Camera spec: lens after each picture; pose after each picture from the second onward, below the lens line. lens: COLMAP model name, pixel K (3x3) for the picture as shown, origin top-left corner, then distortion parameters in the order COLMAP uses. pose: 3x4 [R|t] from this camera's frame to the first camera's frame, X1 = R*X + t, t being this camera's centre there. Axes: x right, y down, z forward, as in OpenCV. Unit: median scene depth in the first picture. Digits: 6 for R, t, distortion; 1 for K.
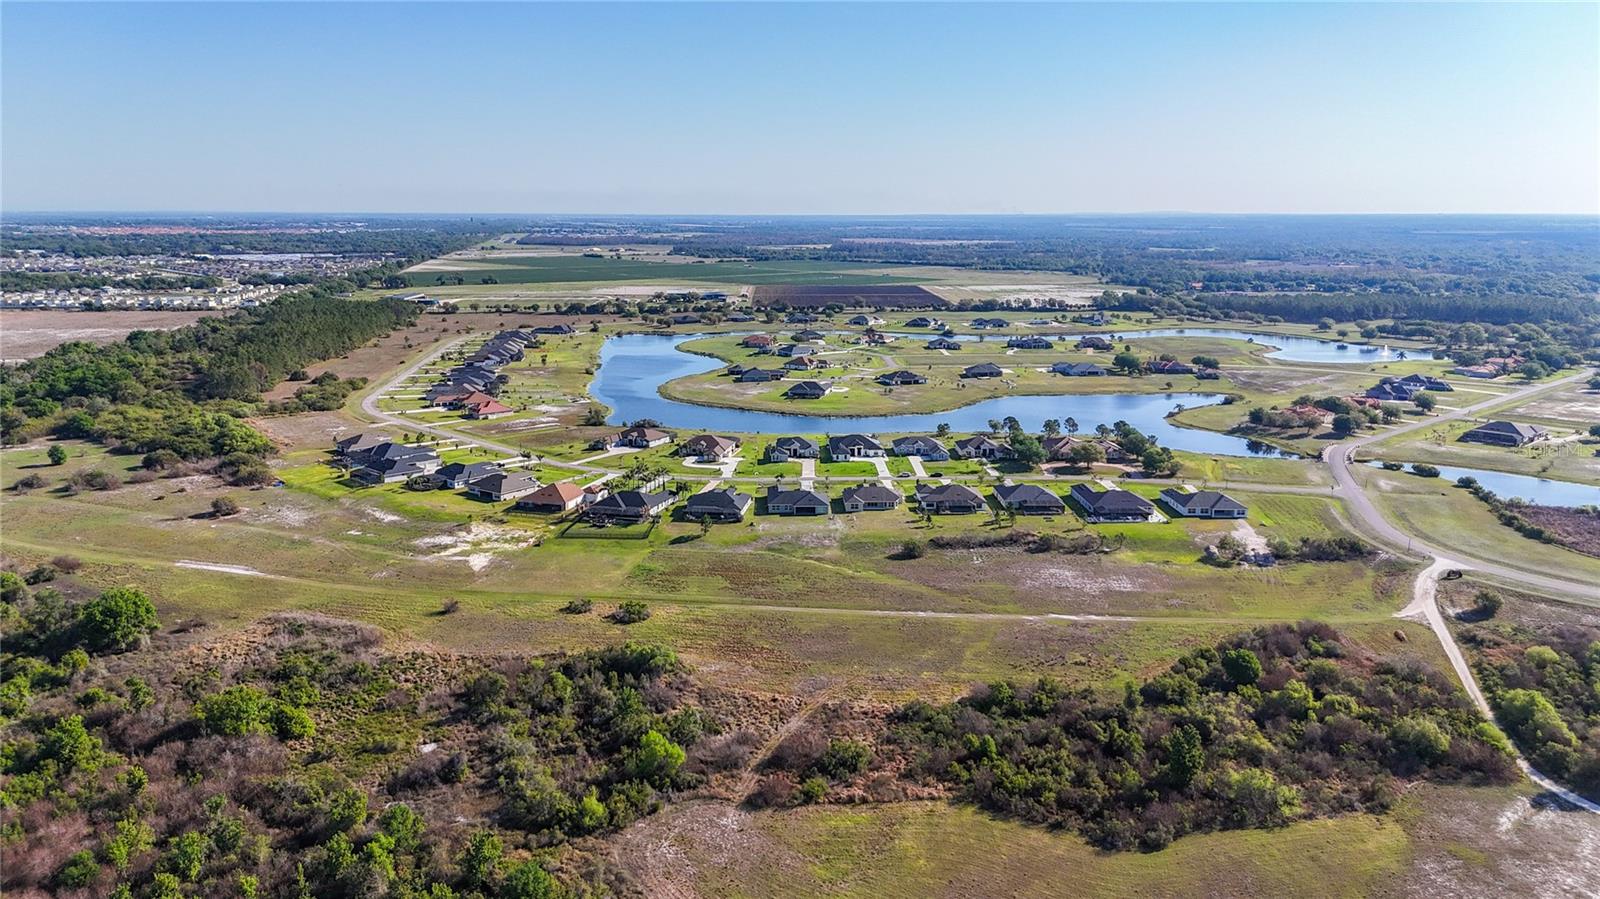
lens RADIAL K [[1194.9, 0, 797.4], [0, 1194.9, 411.0], [0, 0, 1]] dist [0.093185, -0.133239]
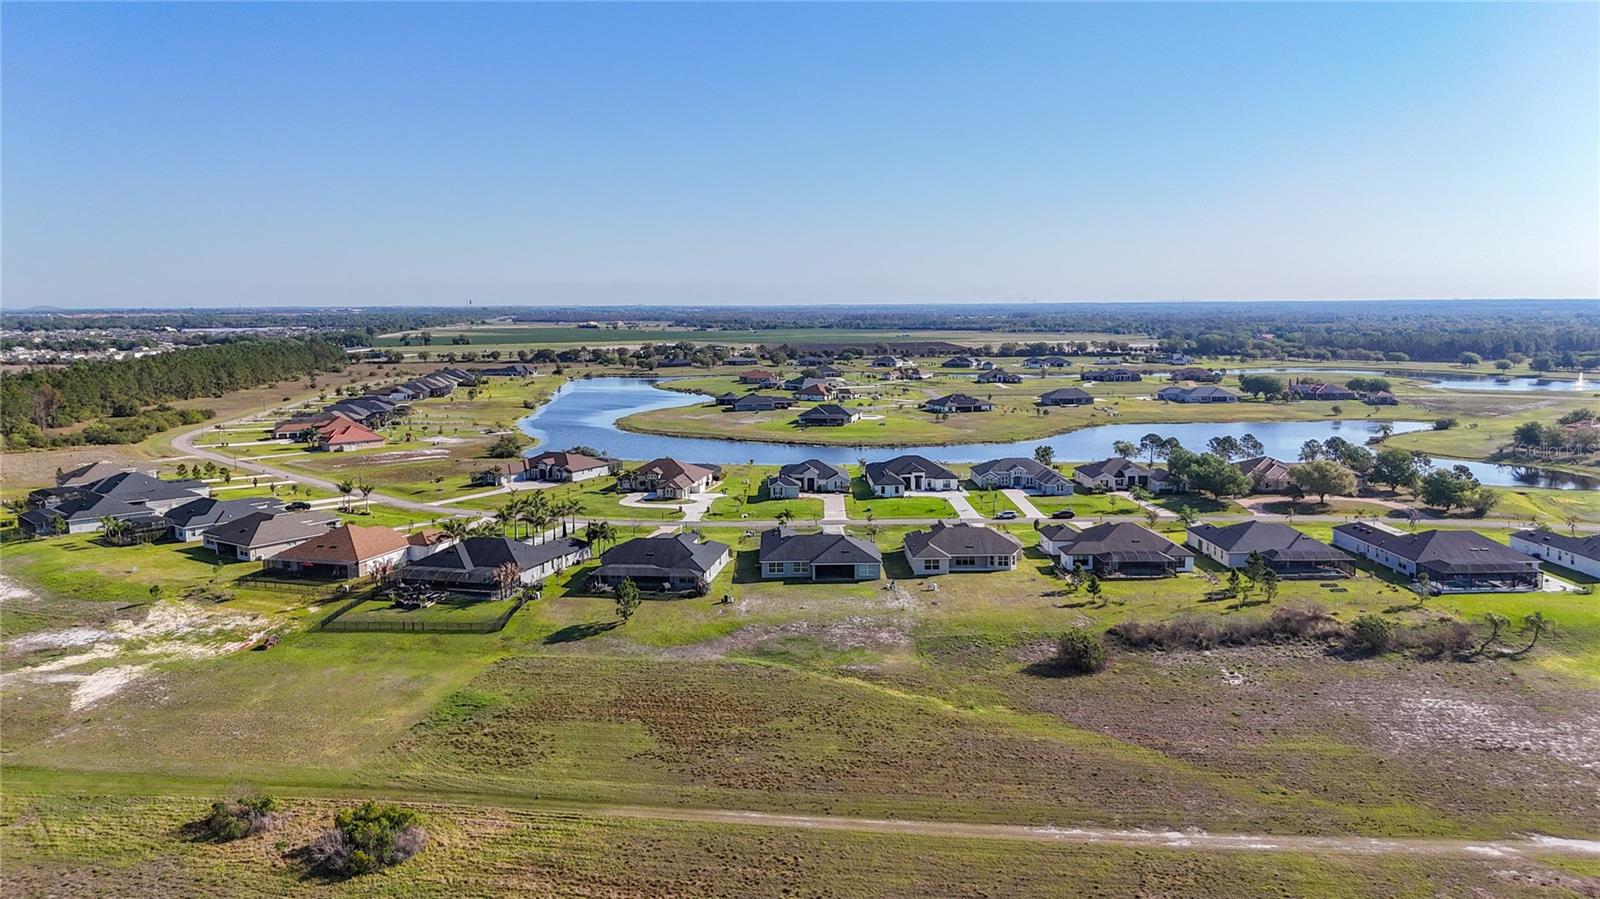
lens RADIAL K [[1197.3, 0, 797.8], [0, 1197.3, 431.5], [0, 0, 1]] dist [0.075517, -0.087256]
pose [[0.999944, -0.007343, -0.007637, -0.004394], [0.006871, 0.998173, -0.060027, 0.053199], [0.008064, 0.059971, 0.998168, 0.486253]]
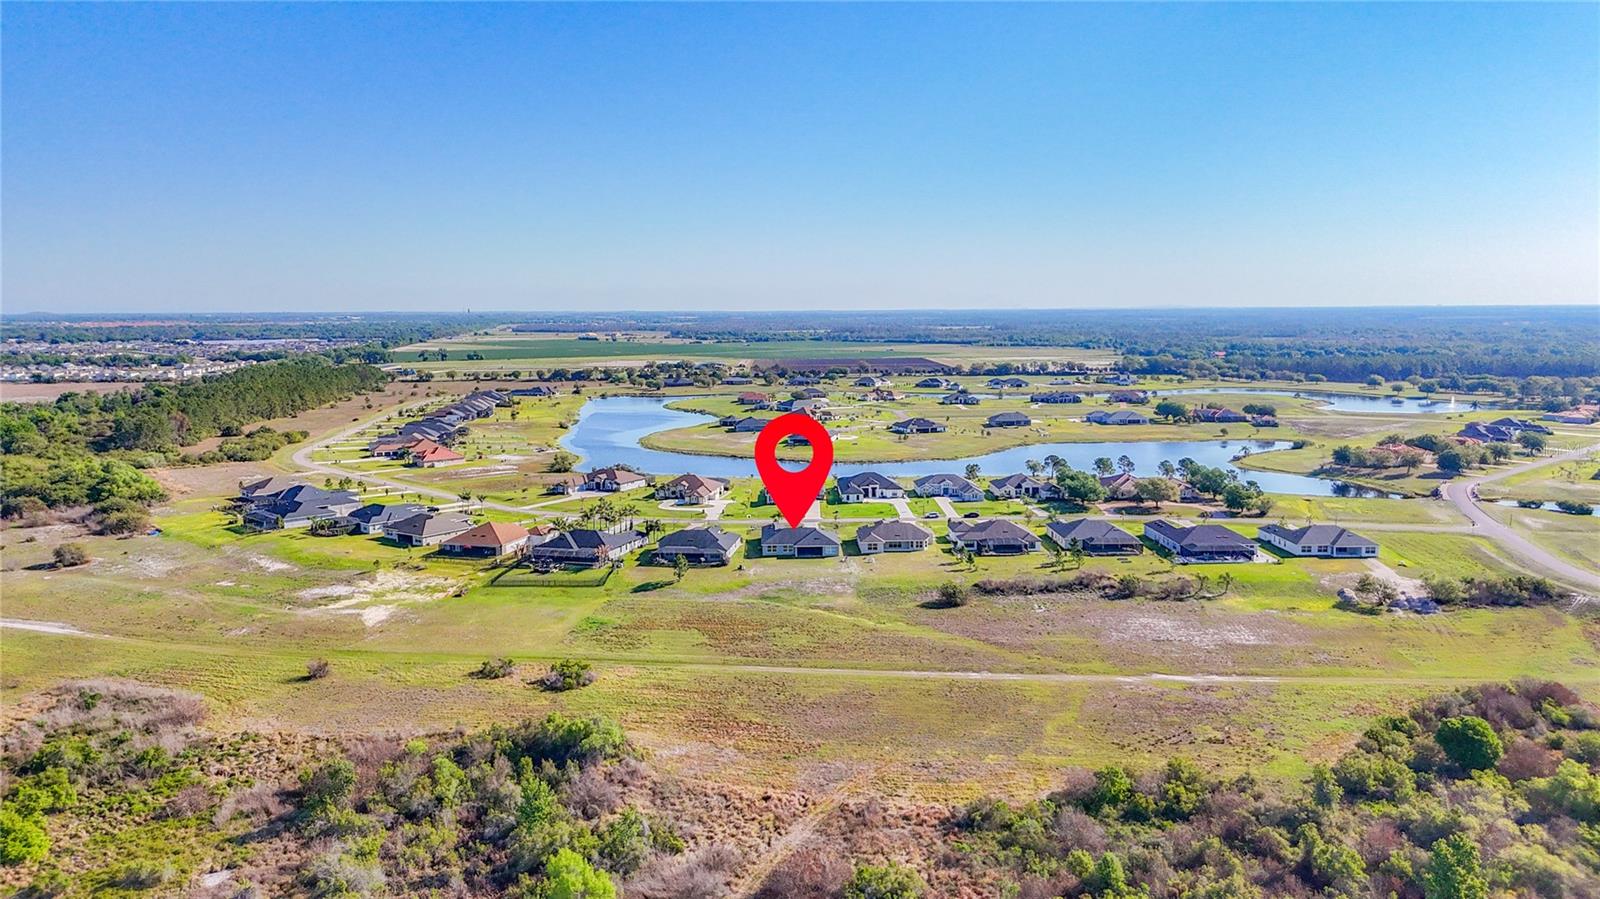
lens RADIAL K [[1197.3, 0, 797.8], [0, 1197.3, 431.5], [0, 0, 1]] dist [0.075517, -0.087256]
pose [[0.999973, -0.007312, -0.000412, -0.000148], [0.007271, 0.997960, -0.063430, 0.053338], [0.000875, 0.063426, 0.997986, 0.212550]]
